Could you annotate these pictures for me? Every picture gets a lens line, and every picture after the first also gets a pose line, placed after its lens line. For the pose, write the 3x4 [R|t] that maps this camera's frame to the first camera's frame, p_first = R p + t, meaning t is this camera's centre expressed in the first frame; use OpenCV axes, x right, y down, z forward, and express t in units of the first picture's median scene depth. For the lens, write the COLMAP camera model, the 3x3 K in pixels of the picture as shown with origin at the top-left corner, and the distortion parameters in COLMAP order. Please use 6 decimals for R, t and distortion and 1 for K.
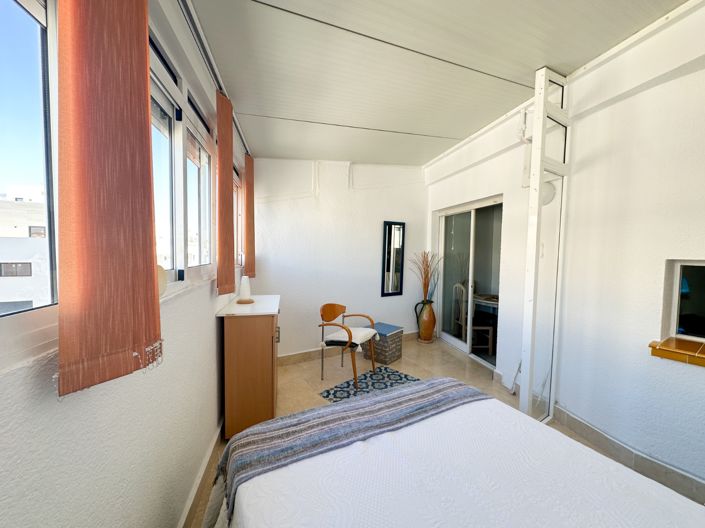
lens RADIAL K [[279.7, 0, 352.0], [0, 279.7, 264.4], [0, 0, 1]] dist [-0.002093, 0.000263]
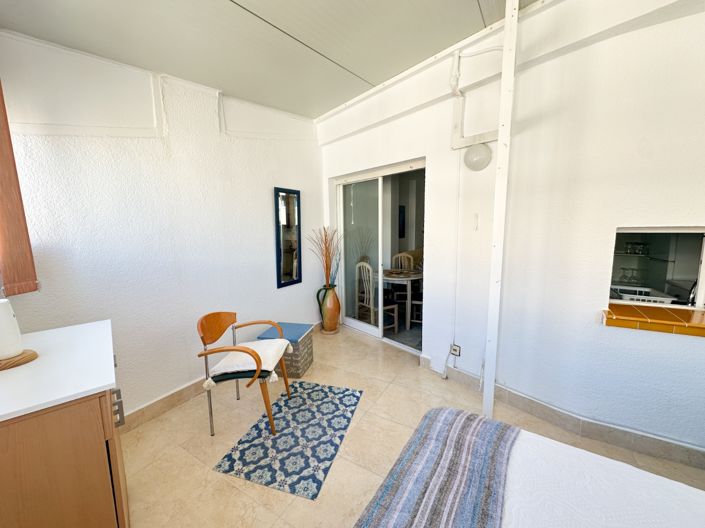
lens RADIAL K [[279.7, 0, 352.8], [0, 279.7, 263.5], [0, 0, 1]] dist [-0.002093, 0.000263]
pose [[0.879604, -0.089470, 0.467218, -0.079256], [0.051238, 0.994259, 0.093934, -0.015858], [-0.472940, -0.058685, 0.879138, 0.285284]]
